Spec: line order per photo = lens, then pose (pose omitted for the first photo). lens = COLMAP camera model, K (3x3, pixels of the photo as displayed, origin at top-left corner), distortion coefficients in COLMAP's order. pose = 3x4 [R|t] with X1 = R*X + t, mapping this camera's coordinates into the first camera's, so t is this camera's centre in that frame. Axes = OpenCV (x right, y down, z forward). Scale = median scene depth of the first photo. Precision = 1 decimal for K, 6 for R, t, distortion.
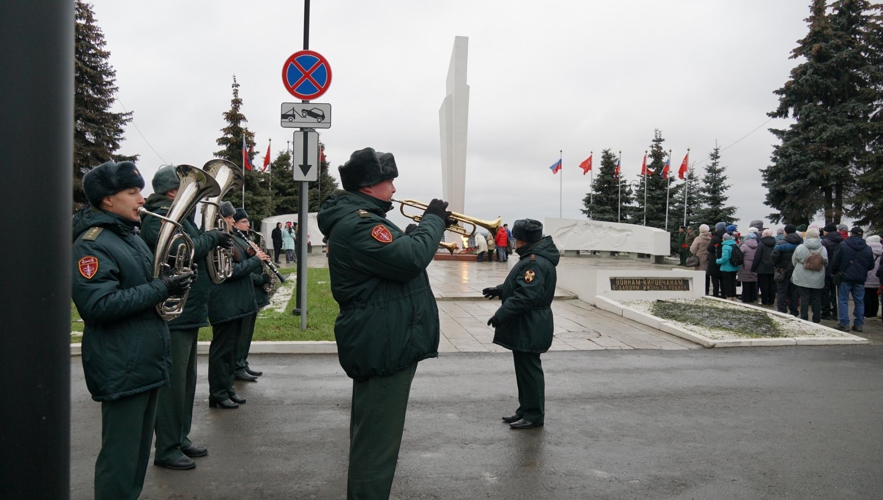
lens RADIAL K [[723.2, 0, 441.5], [0, 723.2, 250.0], [0, 0, 1]] dist [-0.000444, 0.000234]
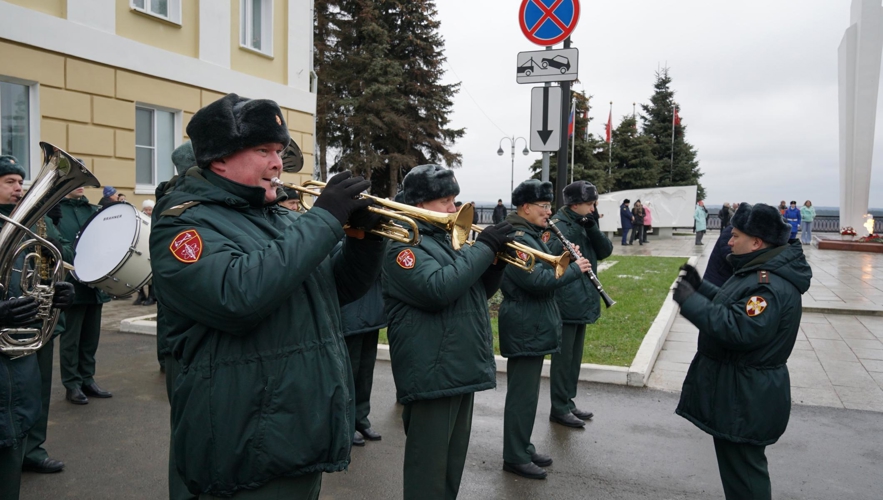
lens RADIAL K [[758.4, 0, 441.5], [0, 758.4, 250.0], [0, 0, 1]] dist [0.007434, -0.000820]
pose [[0.842327, 0.040219, -0.537464, 0.095374], [-0.021872, 0.998941, 0.040472, -0.011591], [0.538523, -0.022335, 0.842315, 0.147237]]
